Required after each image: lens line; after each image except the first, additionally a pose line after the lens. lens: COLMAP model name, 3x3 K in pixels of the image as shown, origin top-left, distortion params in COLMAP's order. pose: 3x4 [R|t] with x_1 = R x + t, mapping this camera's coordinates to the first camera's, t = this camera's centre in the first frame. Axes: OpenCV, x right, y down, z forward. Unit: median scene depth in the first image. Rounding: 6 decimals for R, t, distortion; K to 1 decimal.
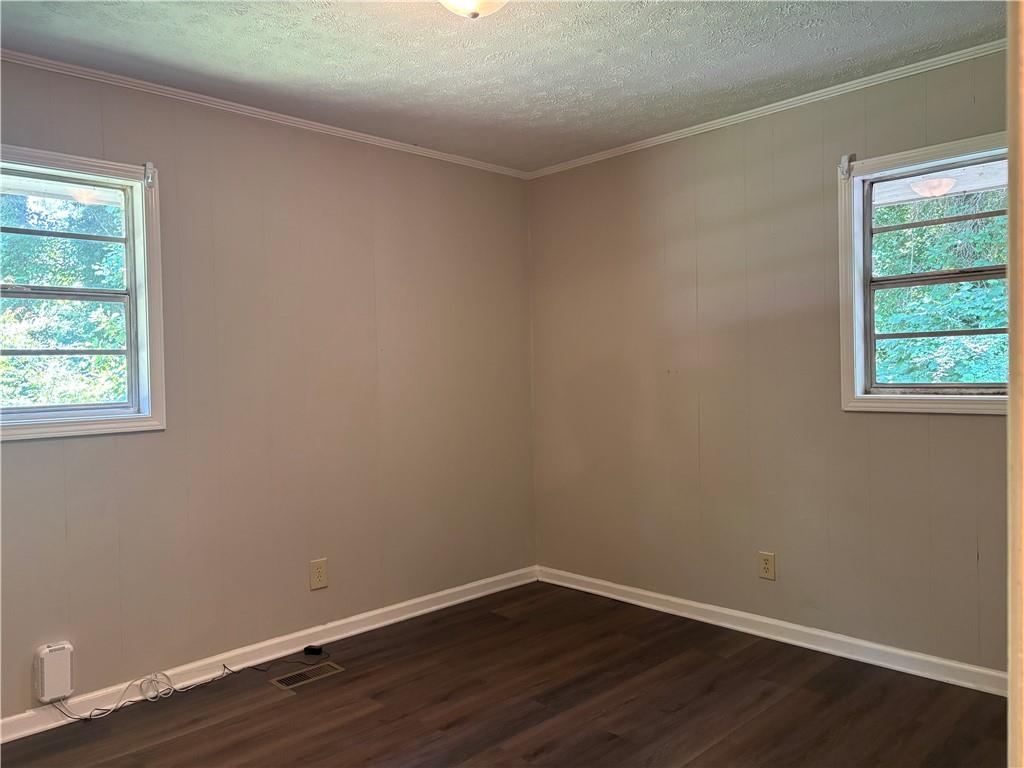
lens RADIAL K [[785.0, 0, 517.8], [0, 785.0, 386.8], [0, 0, 1]] dist [0.052684, -0.062518]
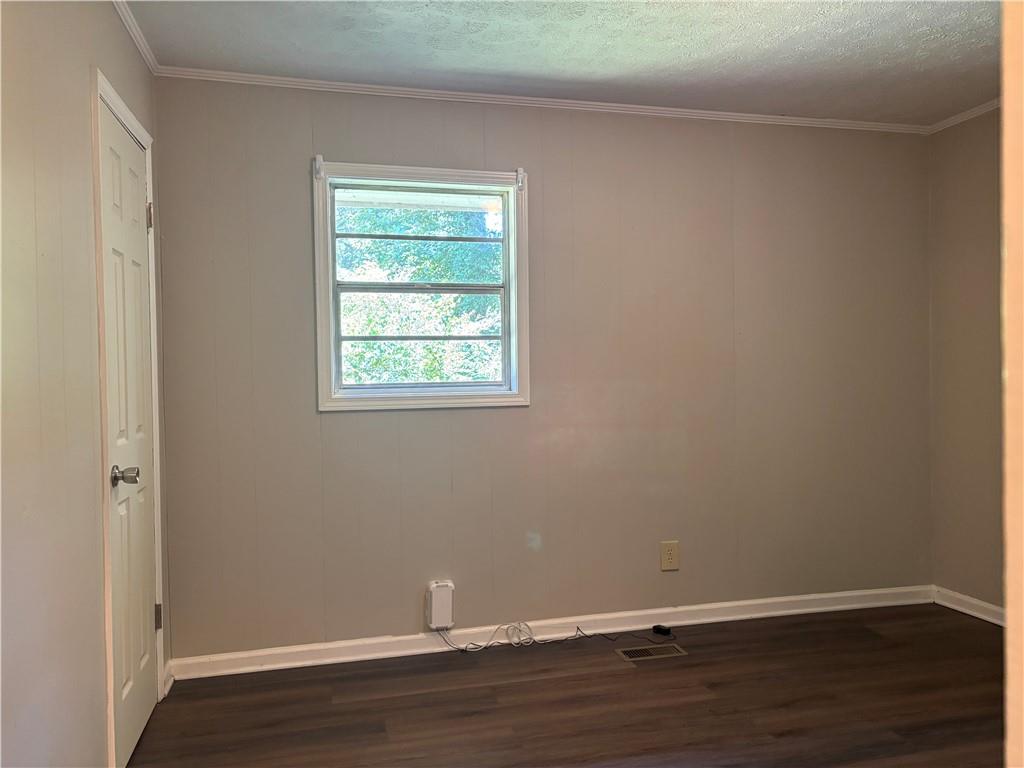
lens RADIAL K [[785.0, 0, 517.8], [0, 785.0, 386.8], [0, 0, 1]] dist [0.052684, -0.062518]
pose [[0.856016, 0.017072, -0.516667, 0.114185], [-0.016917, 0.999844, 0.005010, 0.021639], [0.516672, 0.004452, 0.856172, 0.040213]]
